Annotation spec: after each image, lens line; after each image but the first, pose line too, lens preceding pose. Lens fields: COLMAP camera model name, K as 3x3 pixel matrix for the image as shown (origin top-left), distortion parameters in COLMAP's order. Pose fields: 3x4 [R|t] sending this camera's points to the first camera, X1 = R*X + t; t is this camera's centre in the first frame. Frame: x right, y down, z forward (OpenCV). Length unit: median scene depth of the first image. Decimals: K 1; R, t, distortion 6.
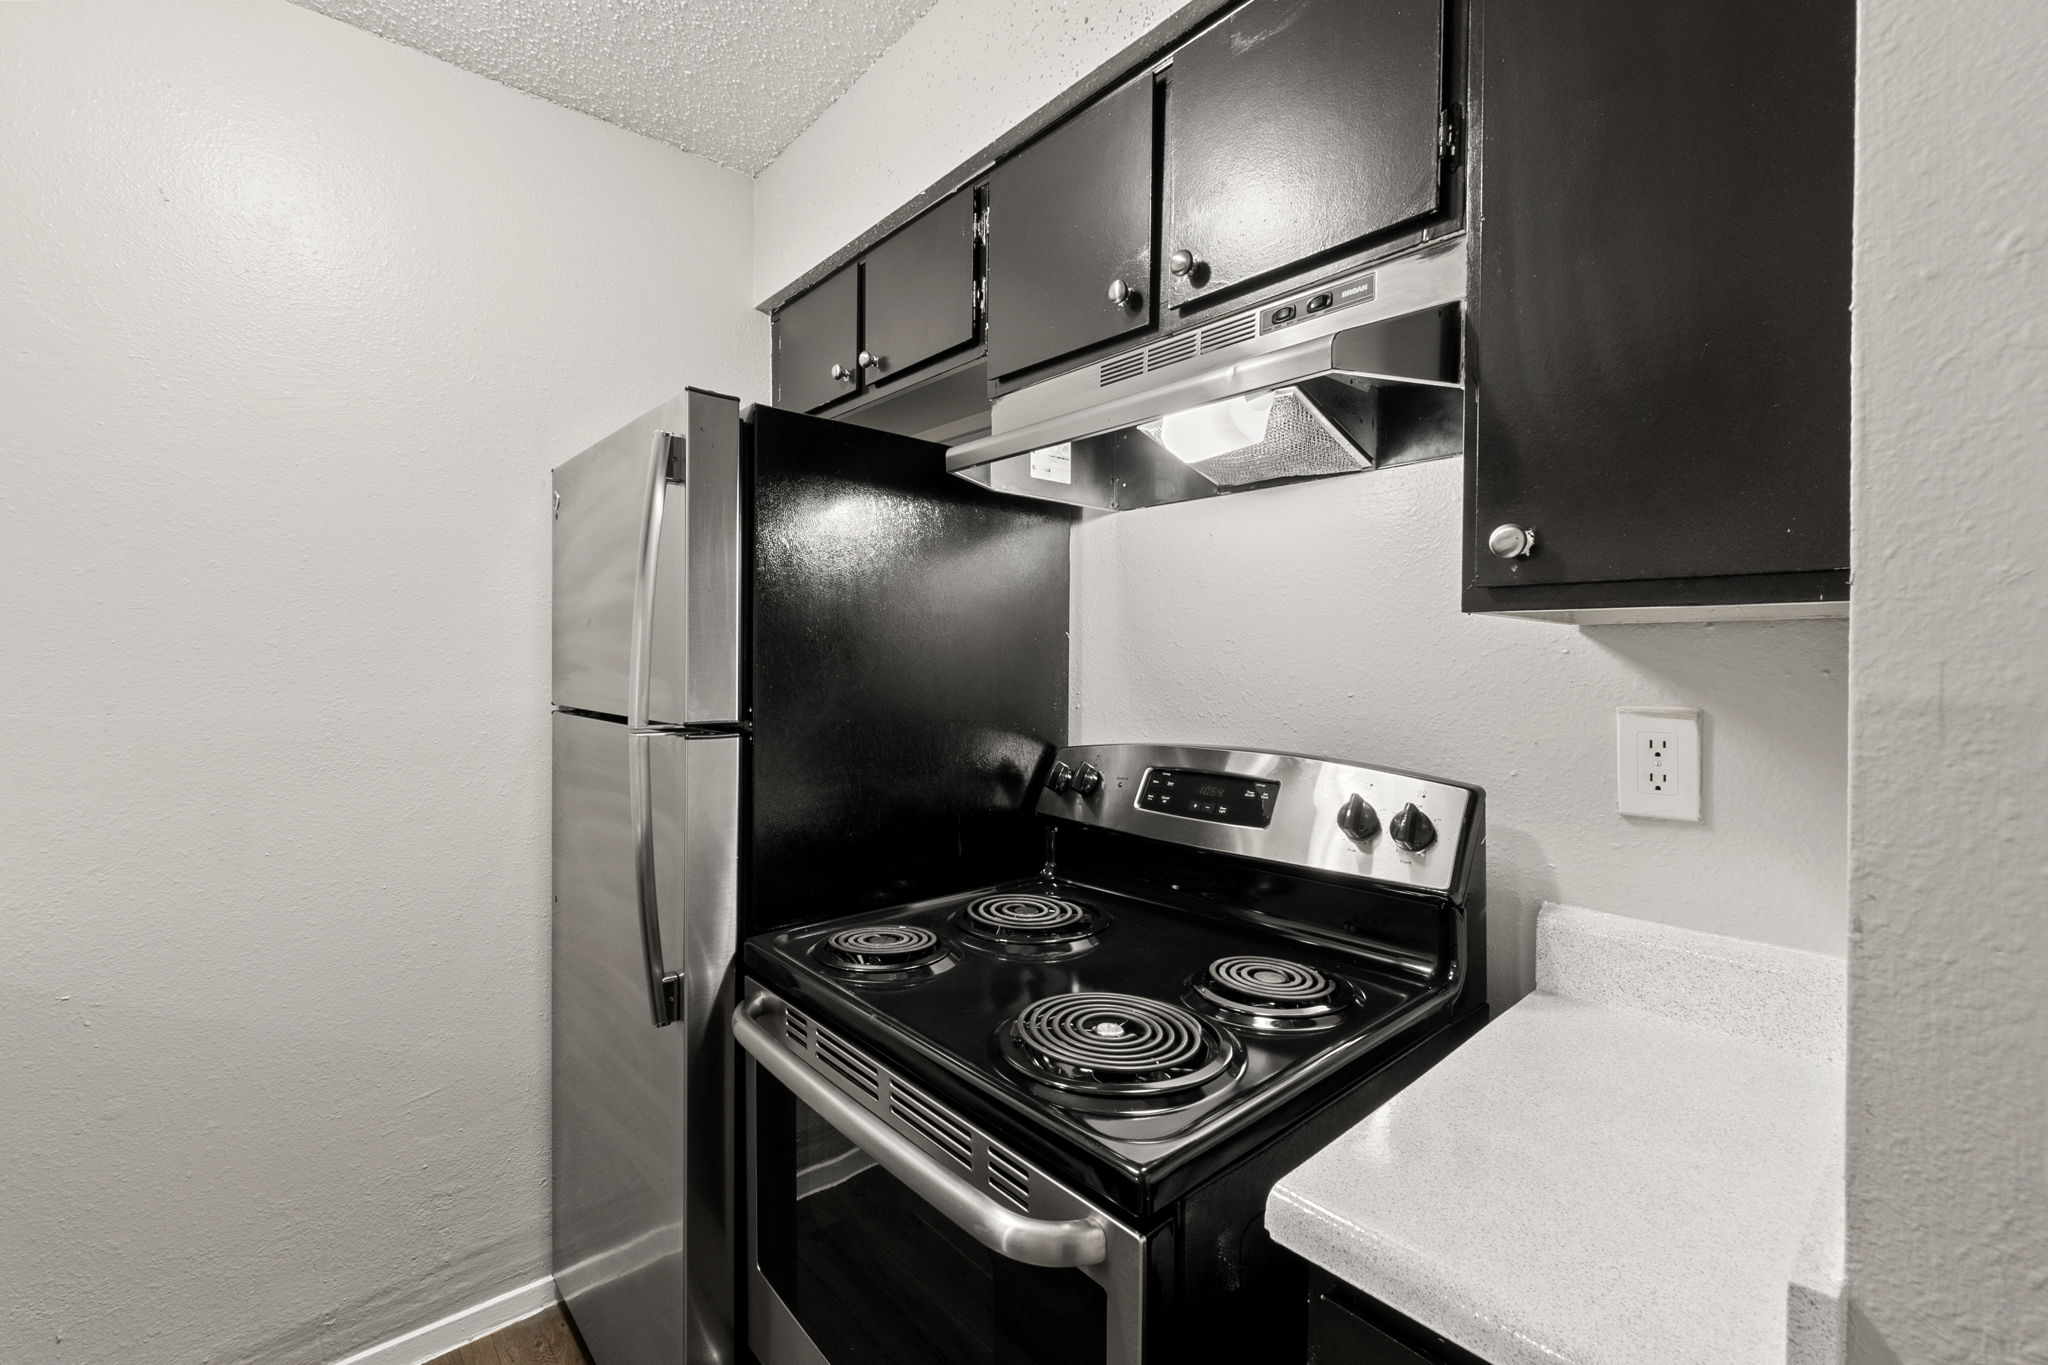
lens RADIAL K [[859.2, 0, 1019.5], [0, 859.2, 684.8], [0, 0, 1]] dist [-0.004258, 0.000436]
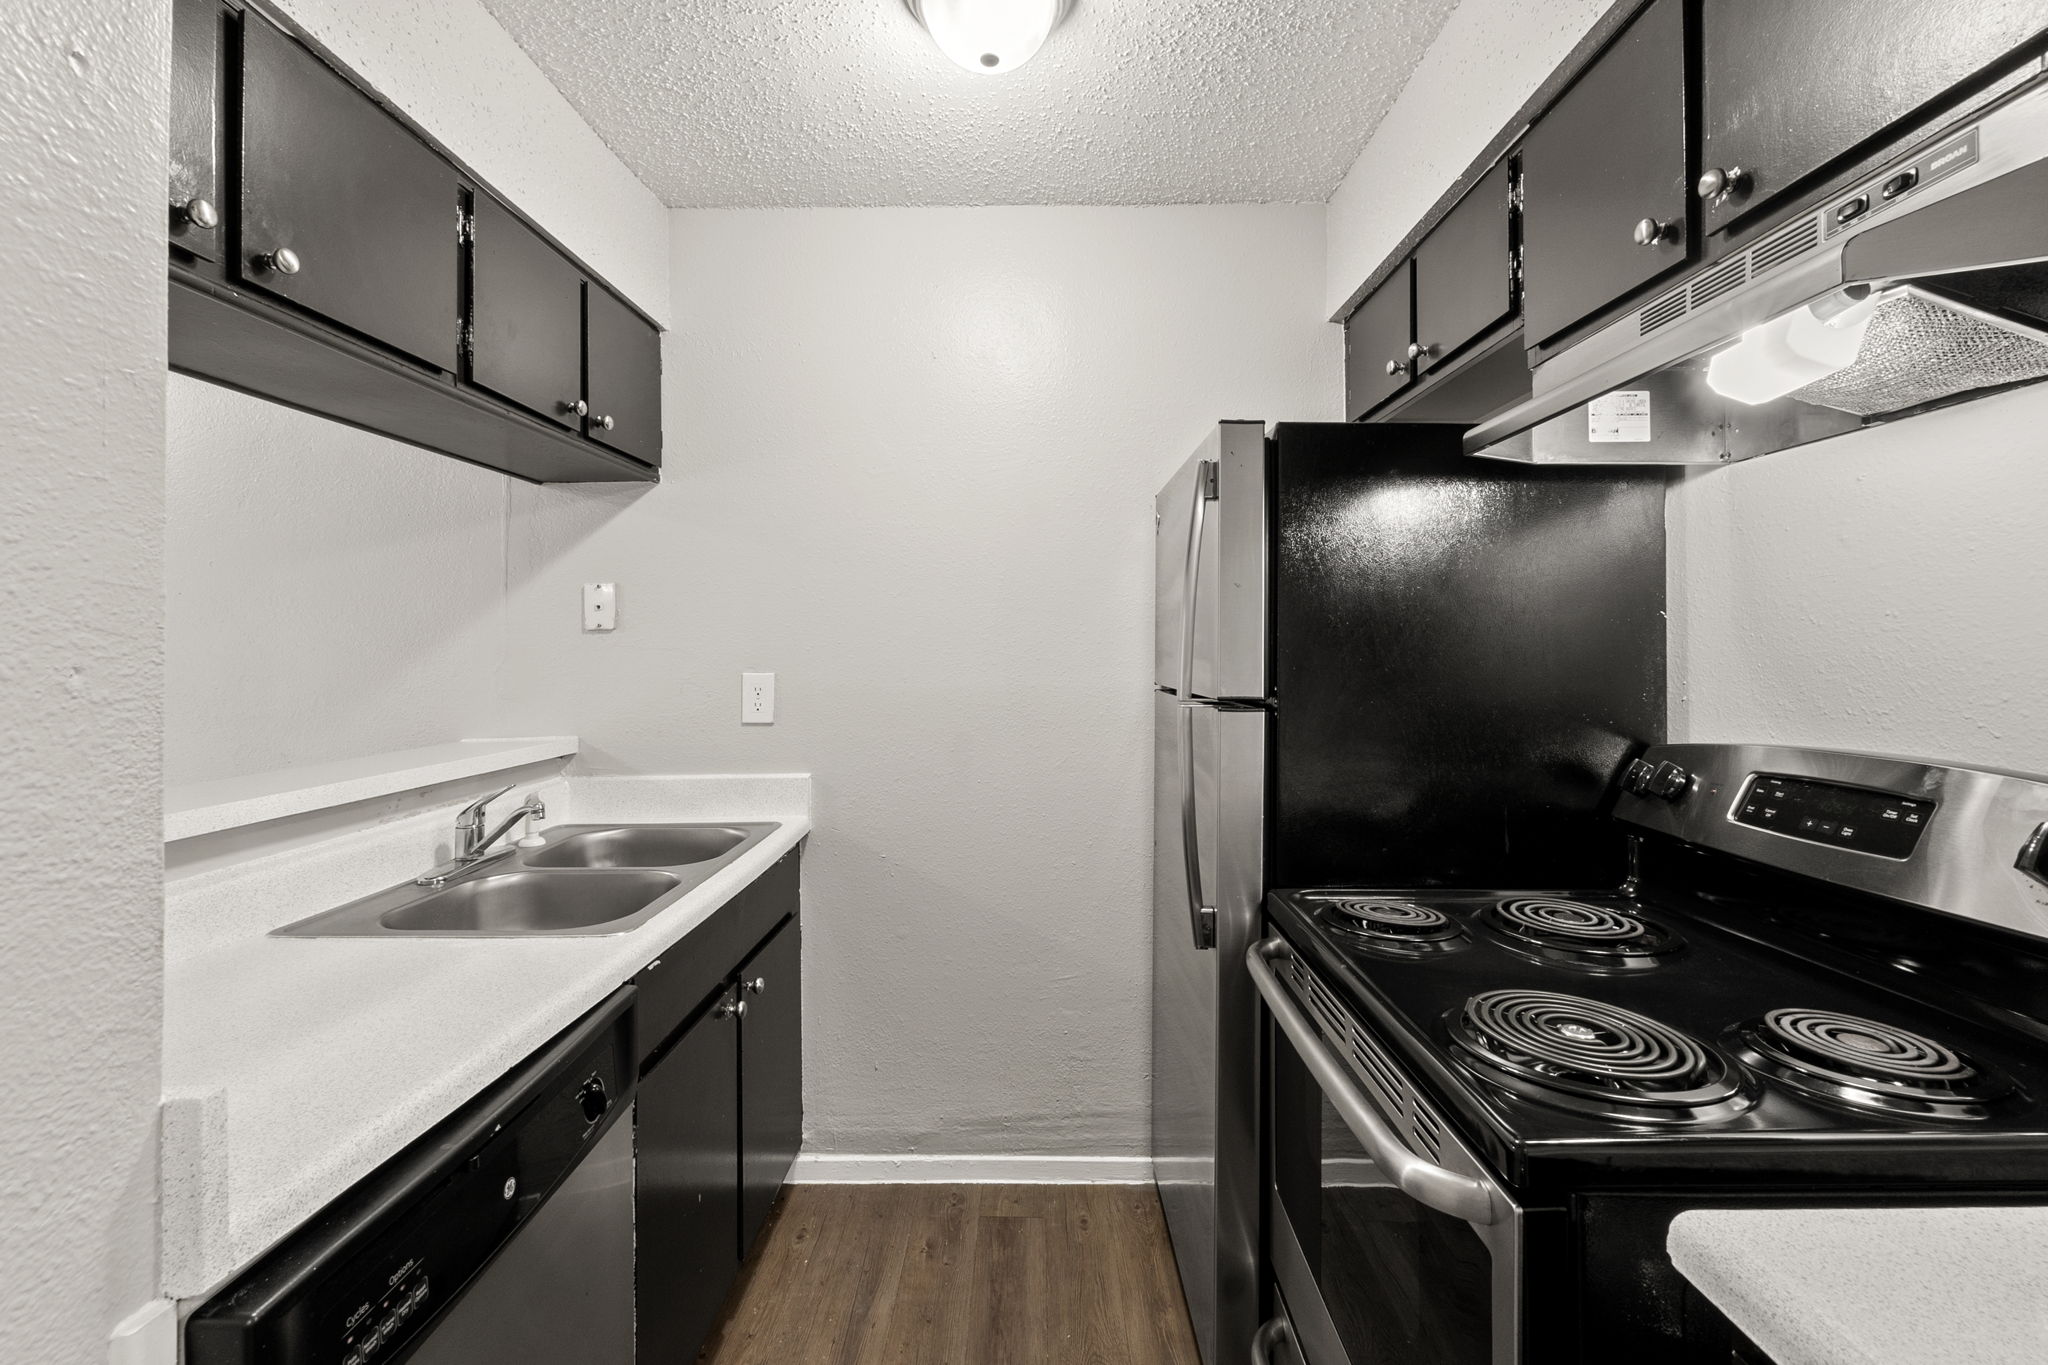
lens RADIAL K [[859.2, 0, 1028.0], [0, 859.2, 645.6], [0, 0, 1]] dist [-0.004258, 0.000436]
pose [[0.756012, -0.008461, -0.654503, 0.183442], [-0.015626, 0.999398, -0.030970, 0.012516], [0.654371, 0.033641, 0.755425, -0.077831]]
